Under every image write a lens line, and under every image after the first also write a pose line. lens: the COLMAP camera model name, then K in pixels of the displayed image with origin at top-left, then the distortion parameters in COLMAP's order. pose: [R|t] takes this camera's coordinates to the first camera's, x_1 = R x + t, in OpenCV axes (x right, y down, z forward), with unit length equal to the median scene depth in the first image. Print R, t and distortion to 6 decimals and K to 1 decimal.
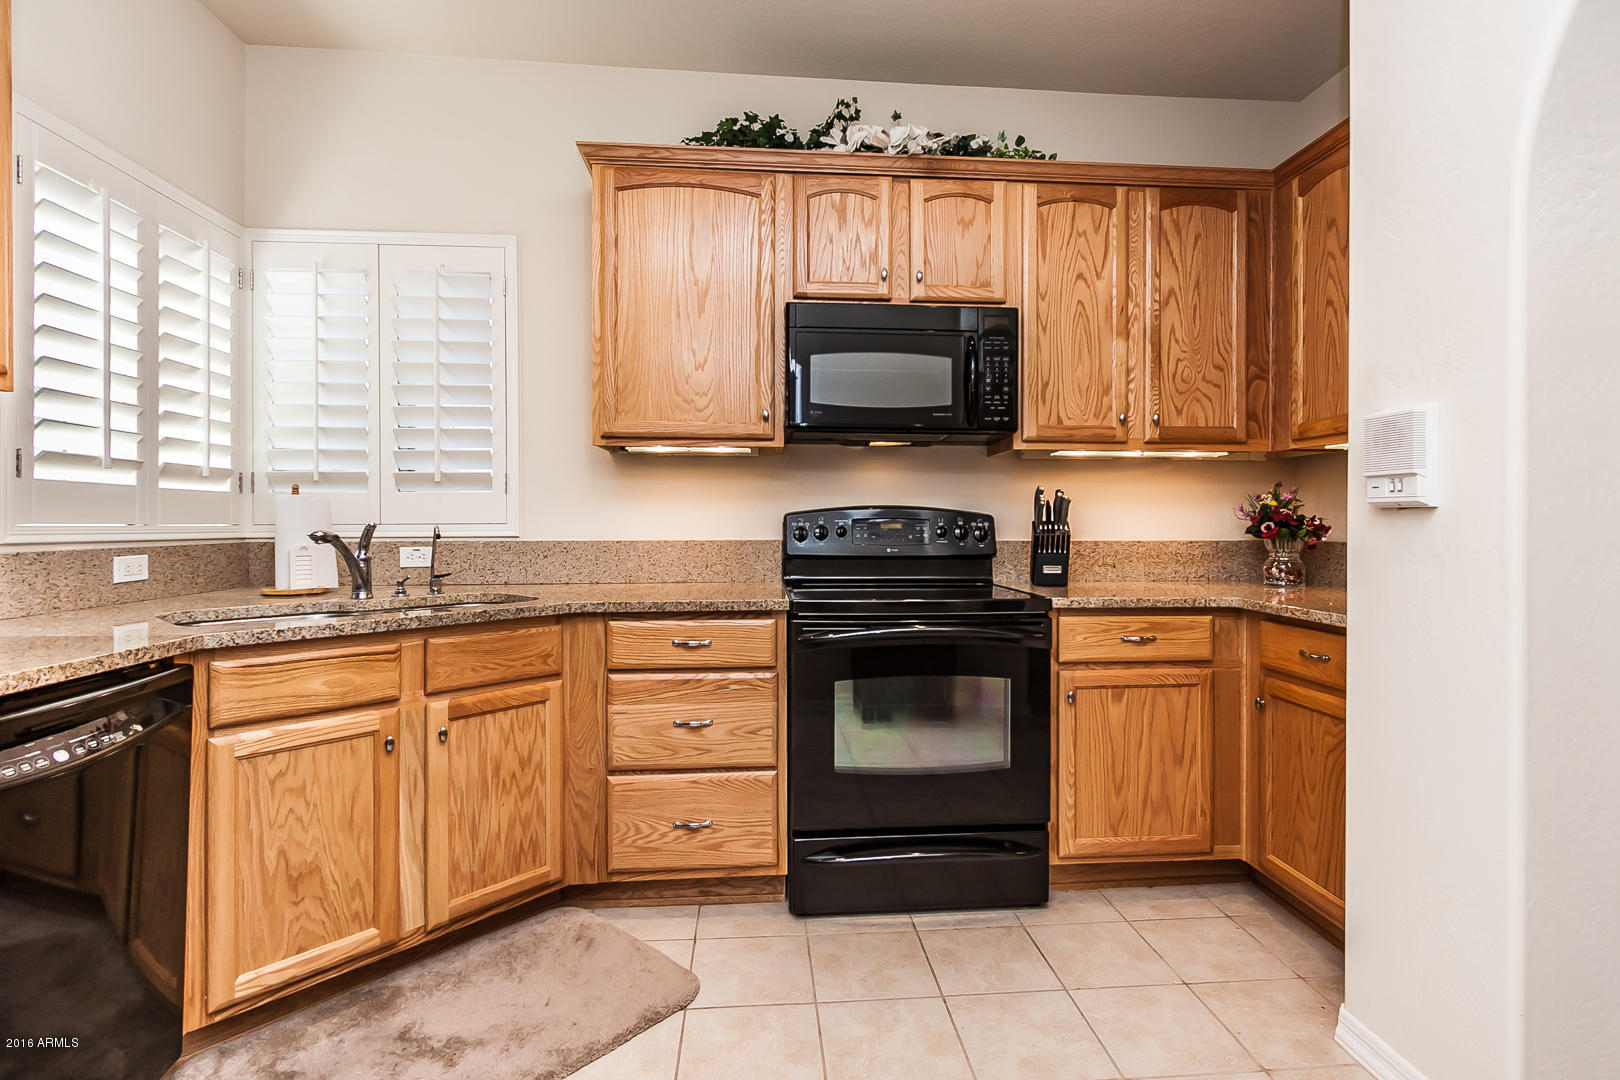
lens RADIAL K [[805.8, 0, 831.3], [0, 805.8, 522.9], [0, 0, 1]] dist [0.015002, 0.000023]
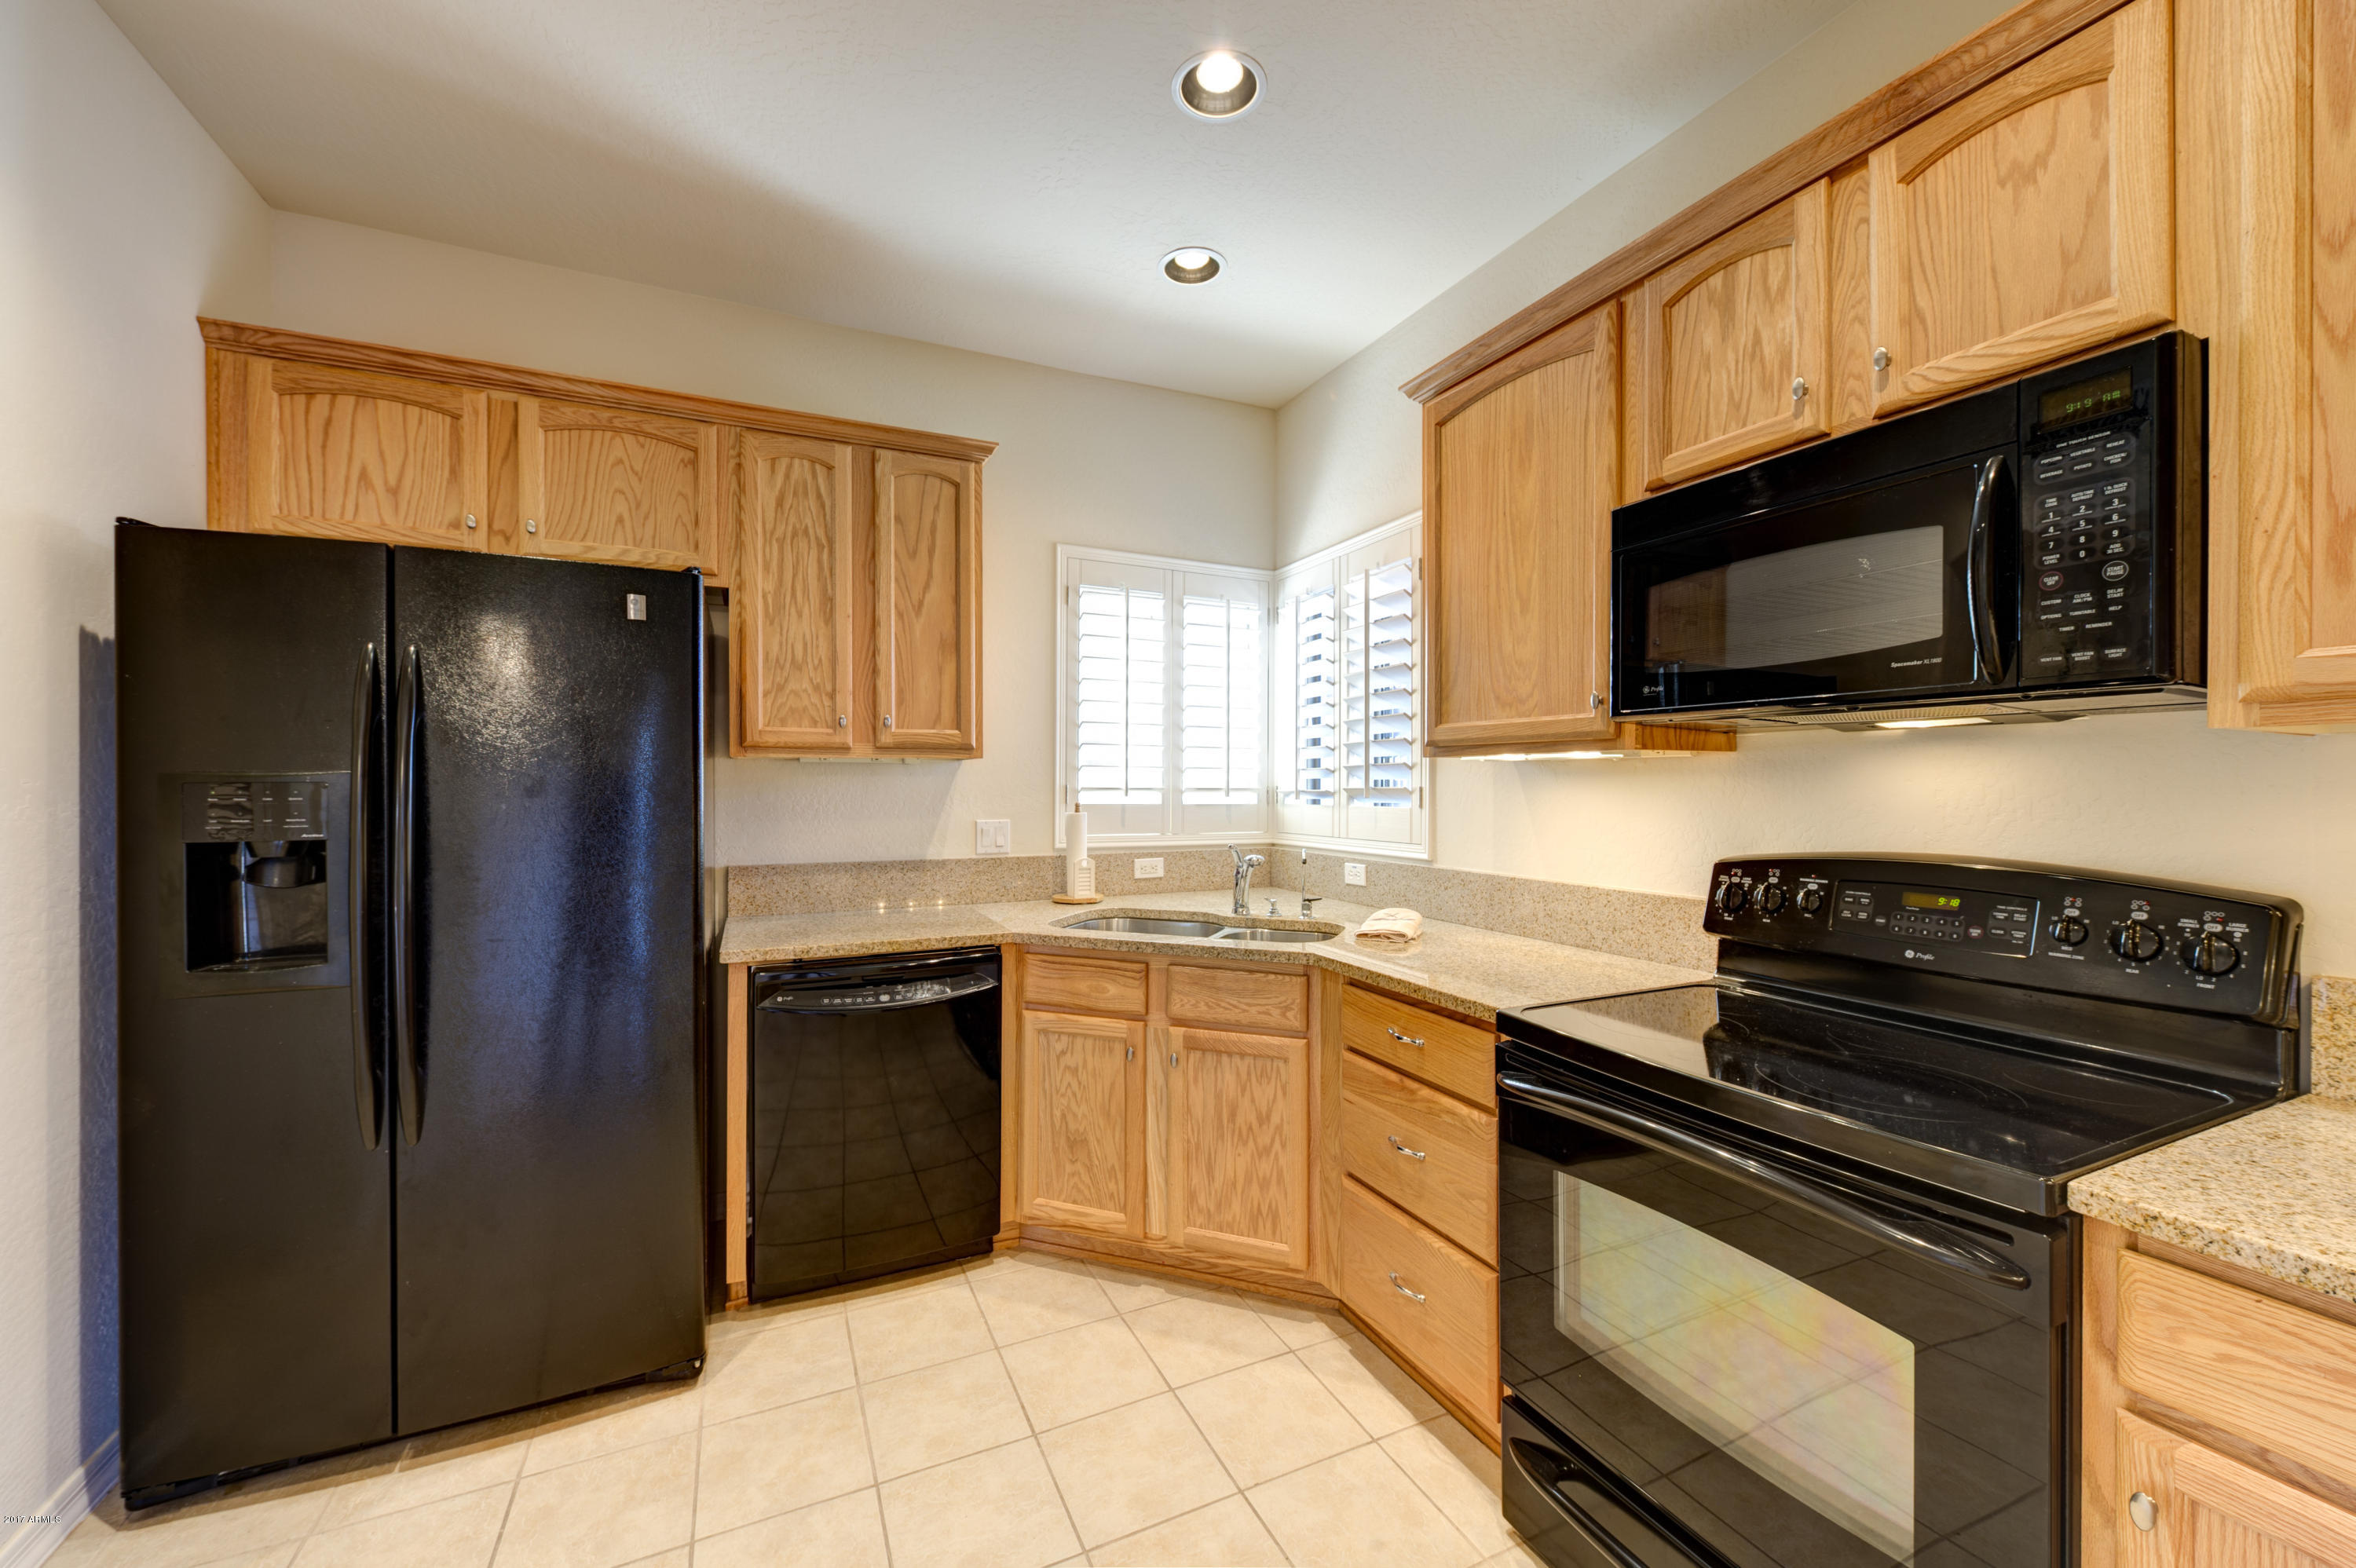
lens RADIAL K [[916.8, 0, 1177.2], [0, 916.8, 790.6], [0, 0, 1]] dist [0.000163, -0.000052]
pose [[0.334754, 0.008206, -0.942270, 0.530066], [-0.003554, 0.999966, 0.007446, -0.077908], [0.942299, 0.000856, 0.334772, 0.527429]]
